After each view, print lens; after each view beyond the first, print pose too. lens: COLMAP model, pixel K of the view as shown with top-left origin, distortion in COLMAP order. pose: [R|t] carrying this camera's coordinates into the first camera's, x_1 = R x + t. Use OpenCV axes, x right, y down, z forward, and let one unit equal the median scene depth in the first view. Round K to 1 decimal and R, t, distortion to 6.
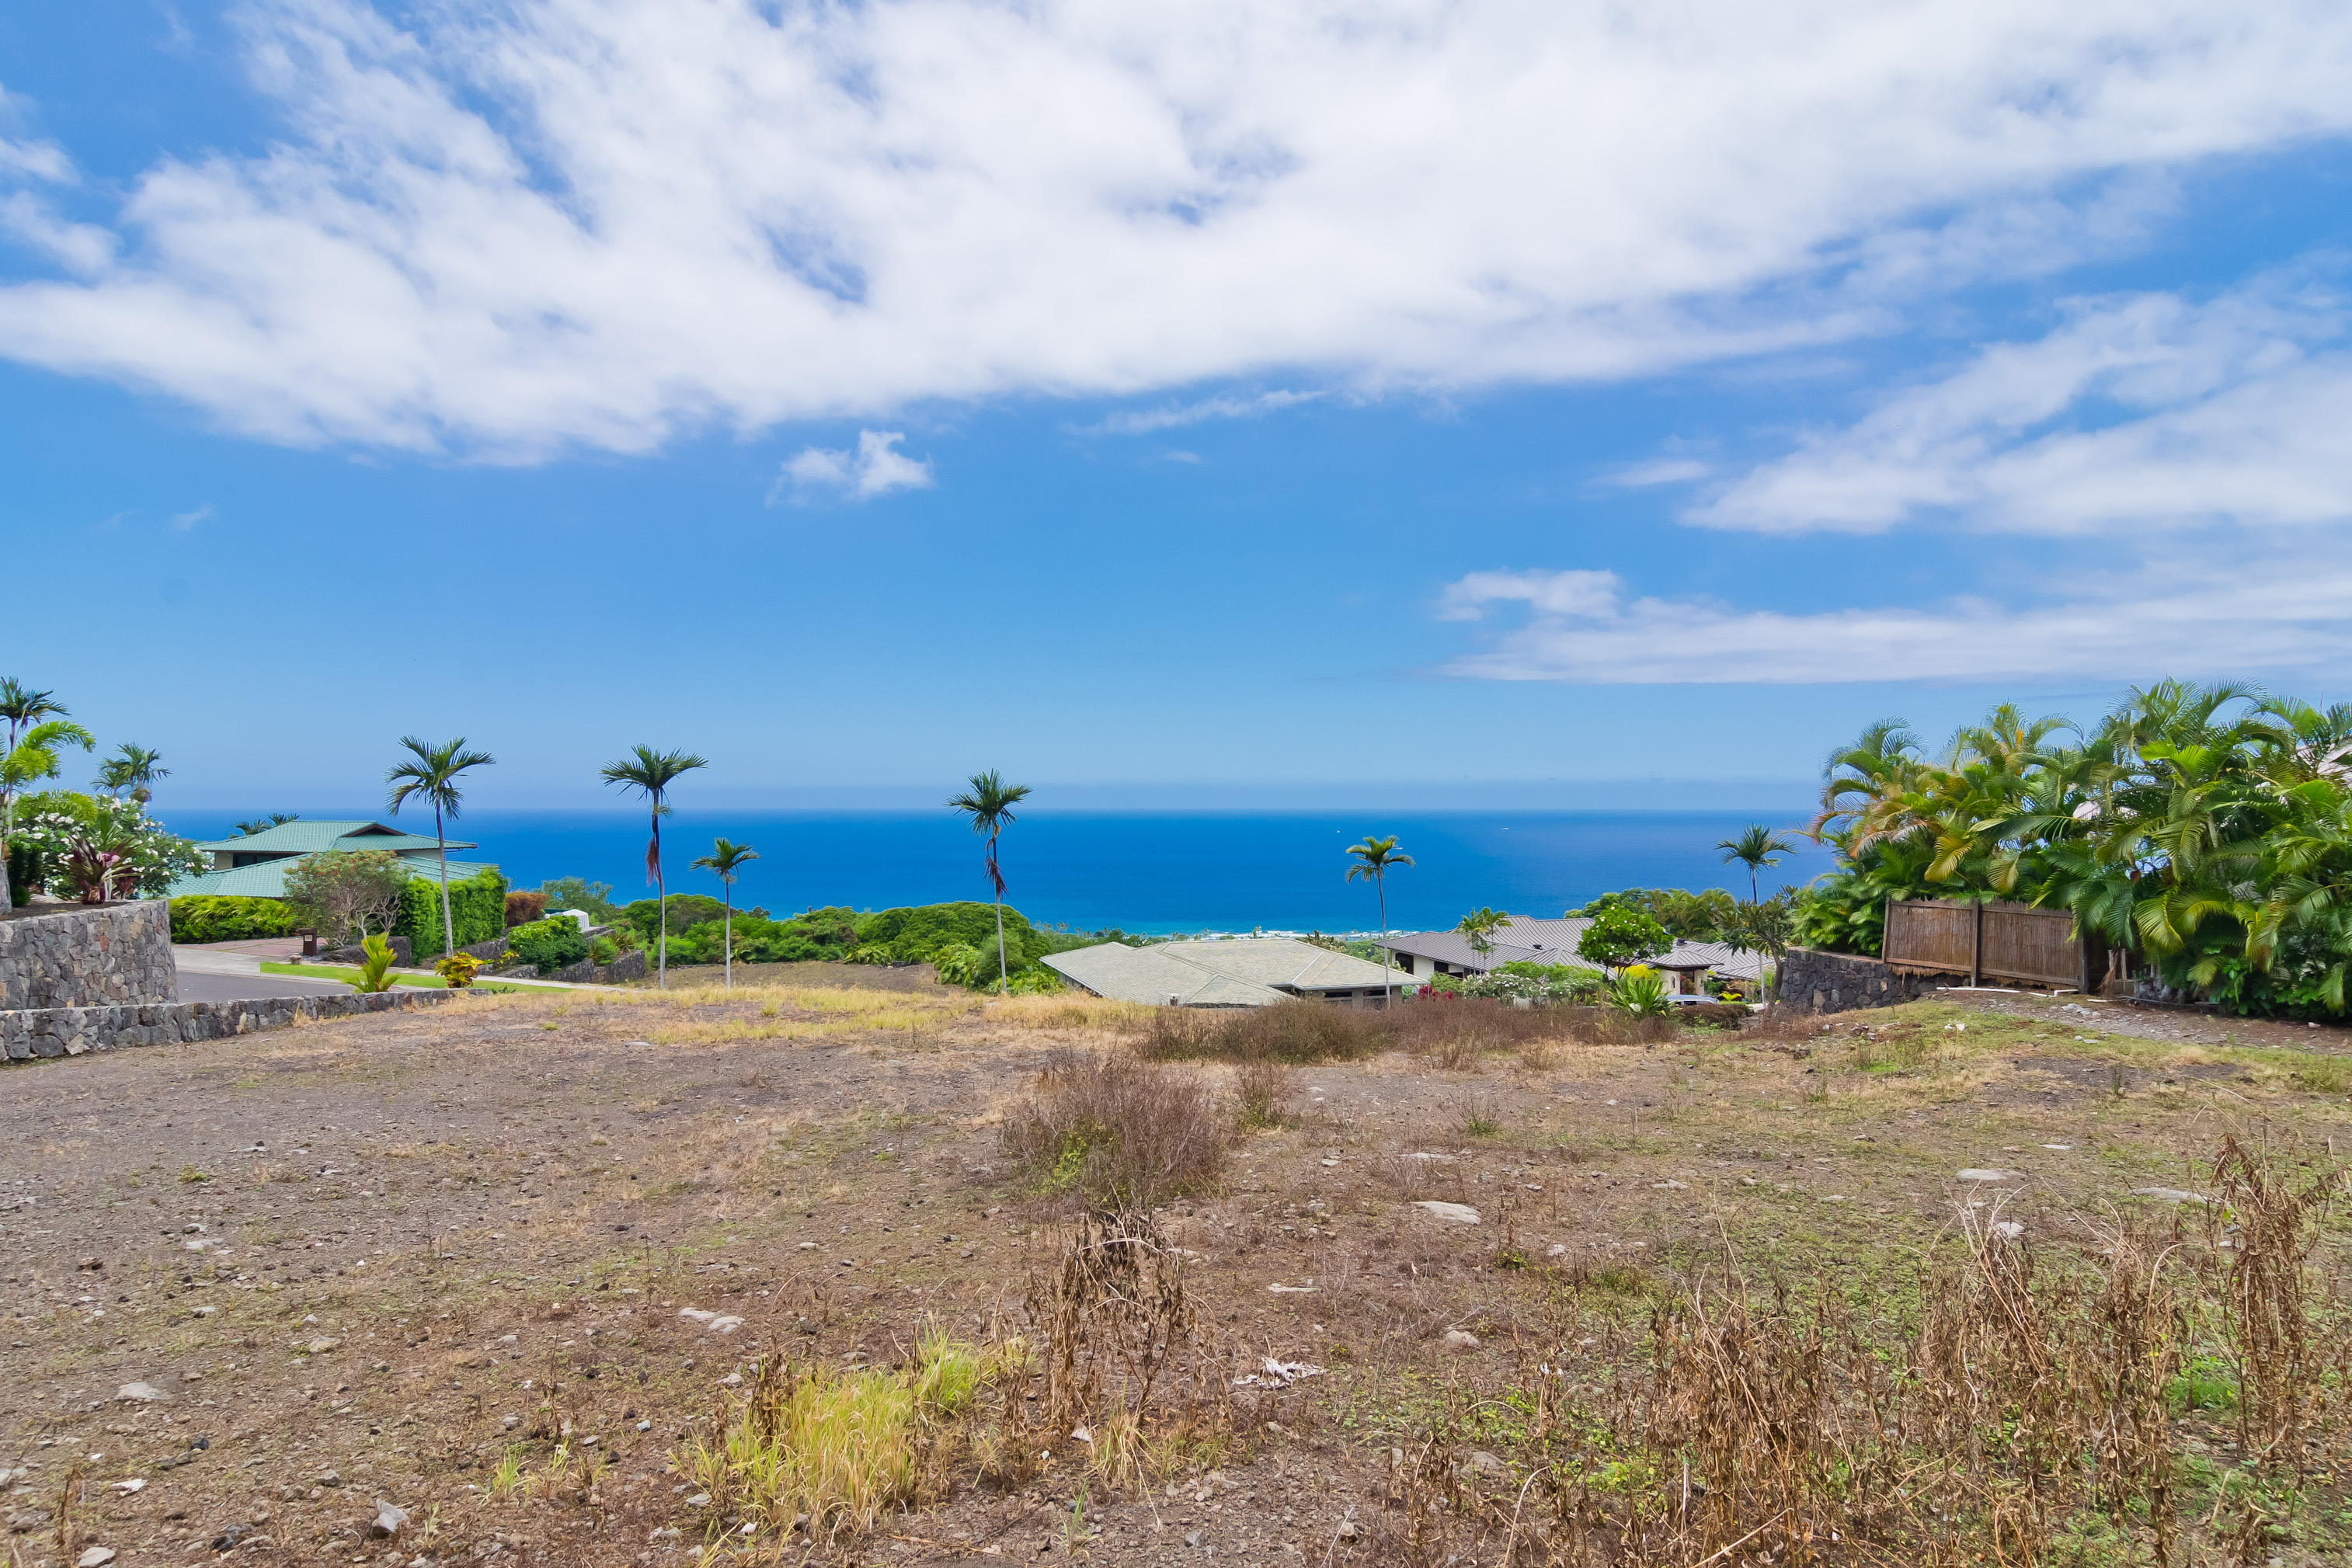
lens RADIAL K [[1267.5, 0, 1172.9], [0, 1267.5, 821.3], [0, 0, 1]] dist [-0.023695, 0.000775]
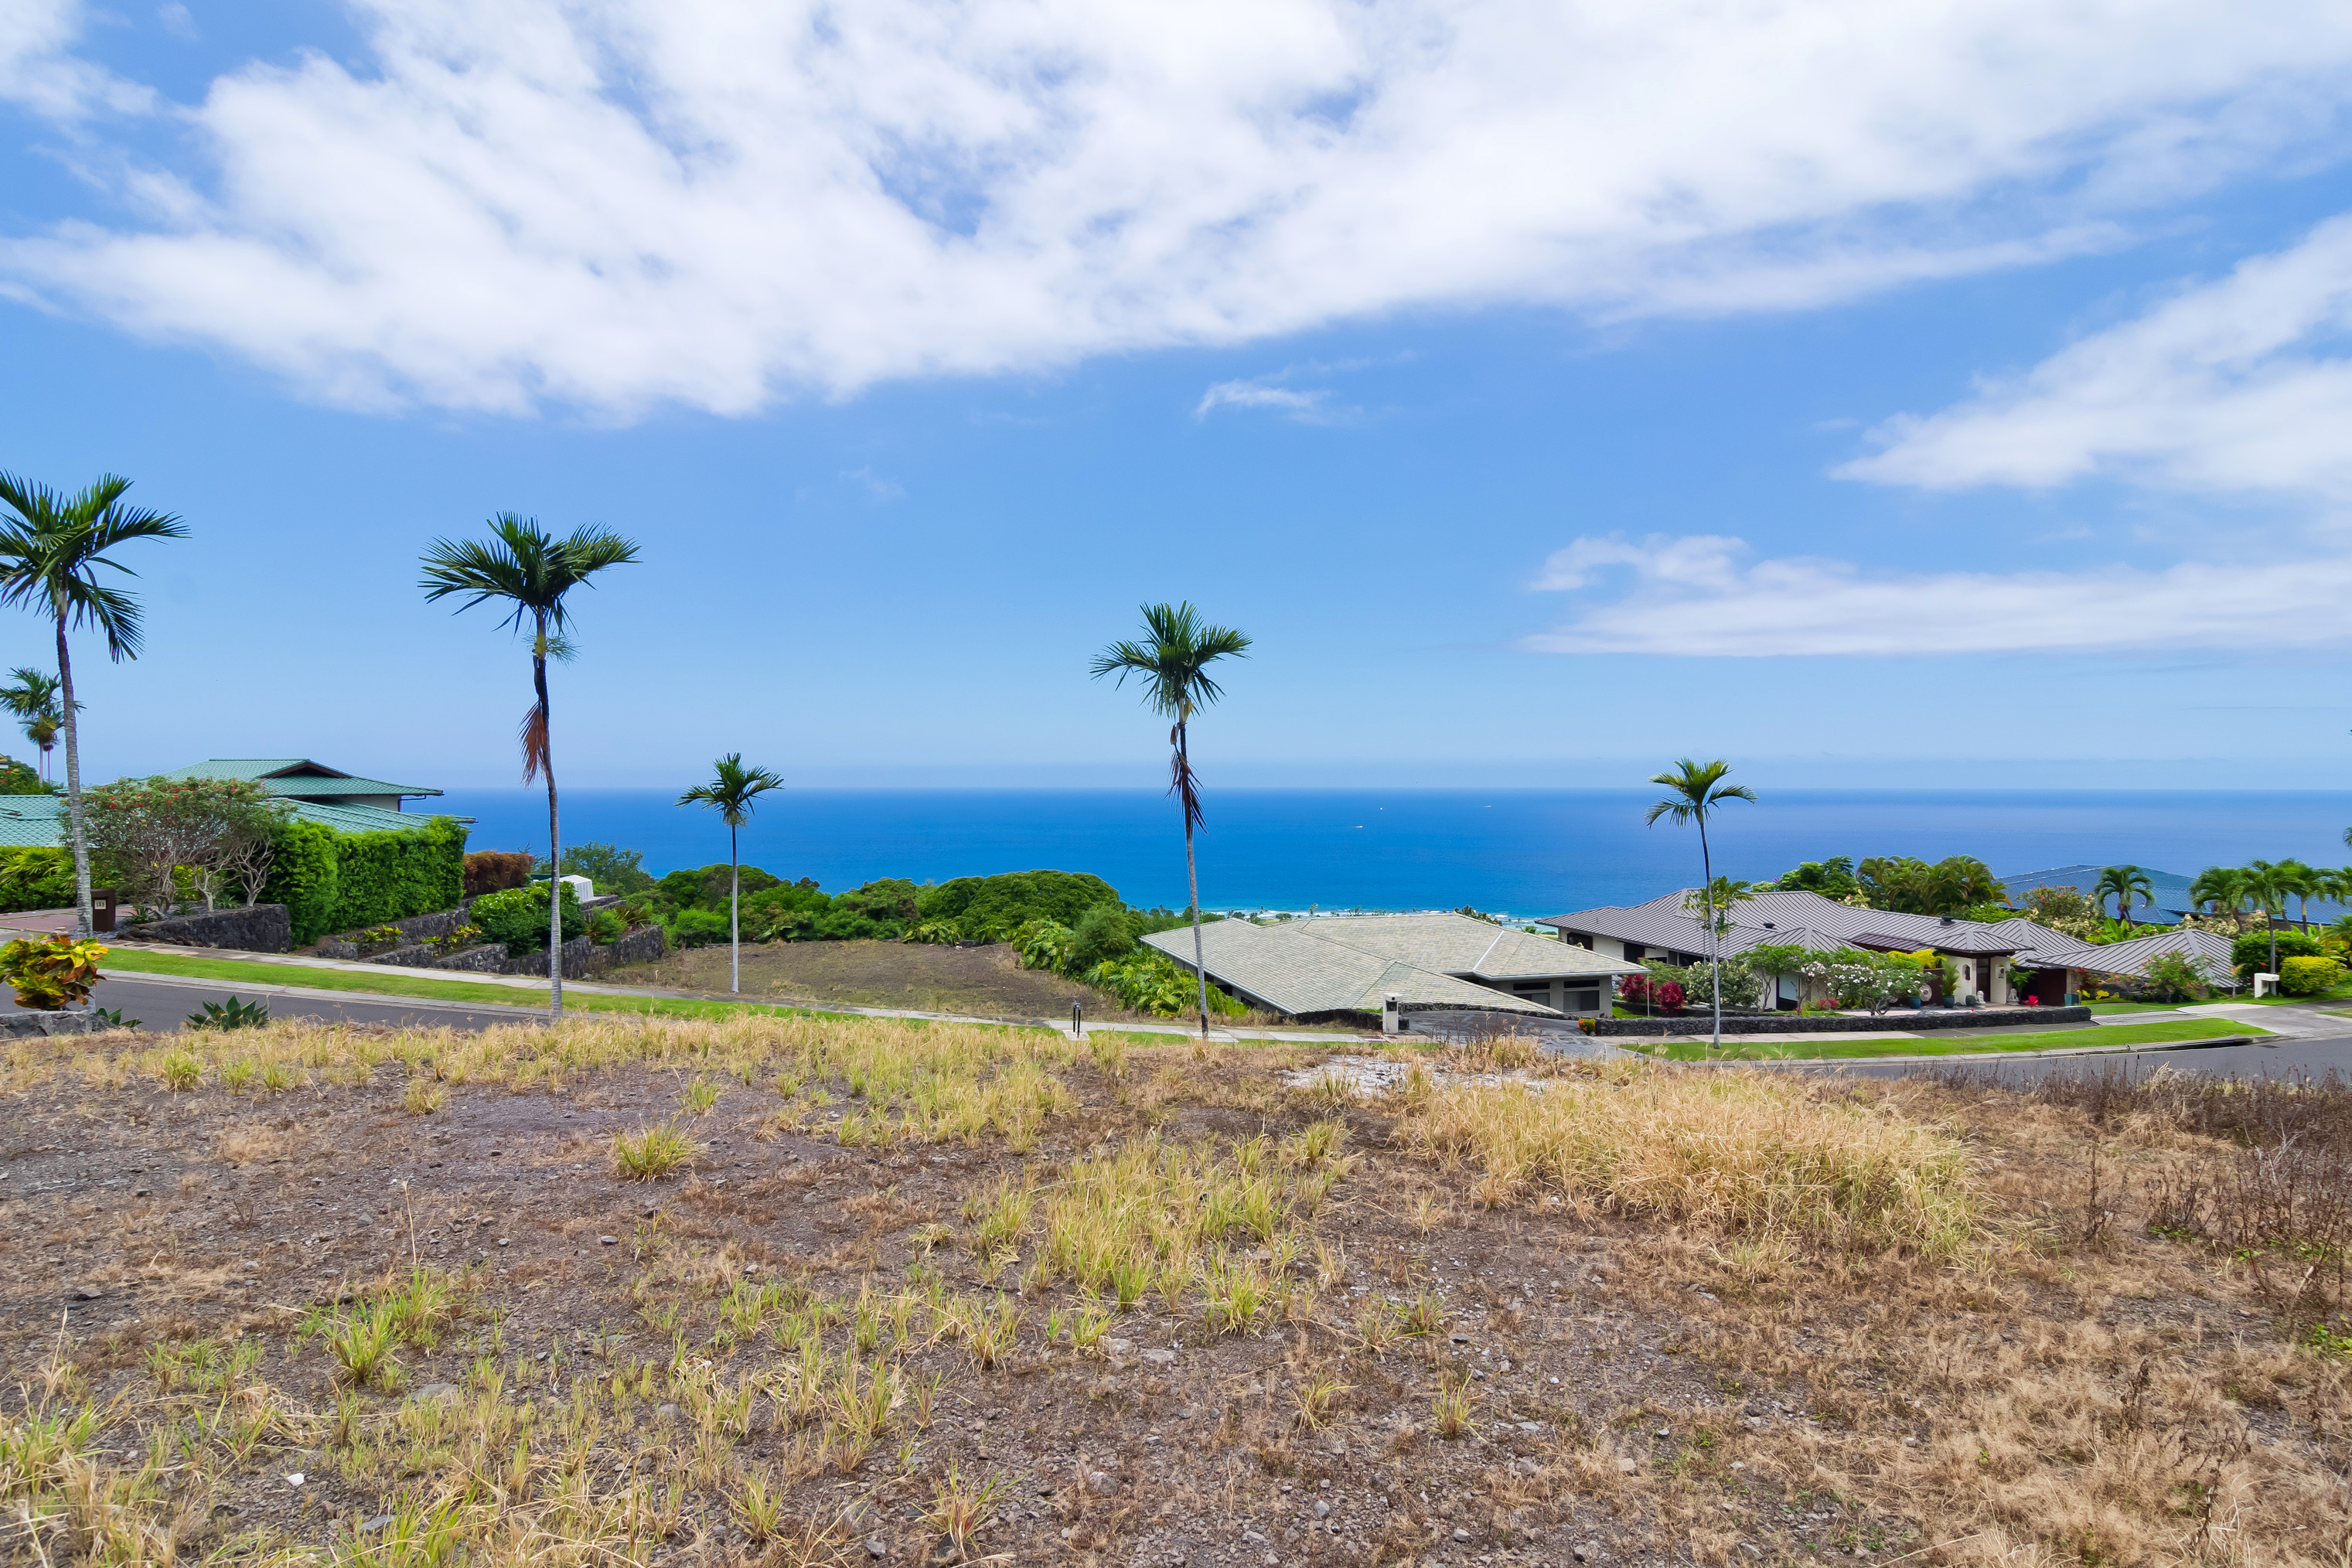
lens RADIAL K [[1267.7, 0, 1172.9], [0, 1267.7, 821.3], [0, 0, 1]] dist [-0.023695, 0.000775]
pose [[0.999094, 0.001176, -0.042543, -0.056584], [-0.000427, 0.999845, 0.017608, 0.021324], [0.042557, -0.017574, 0.998939, 0.210506]]
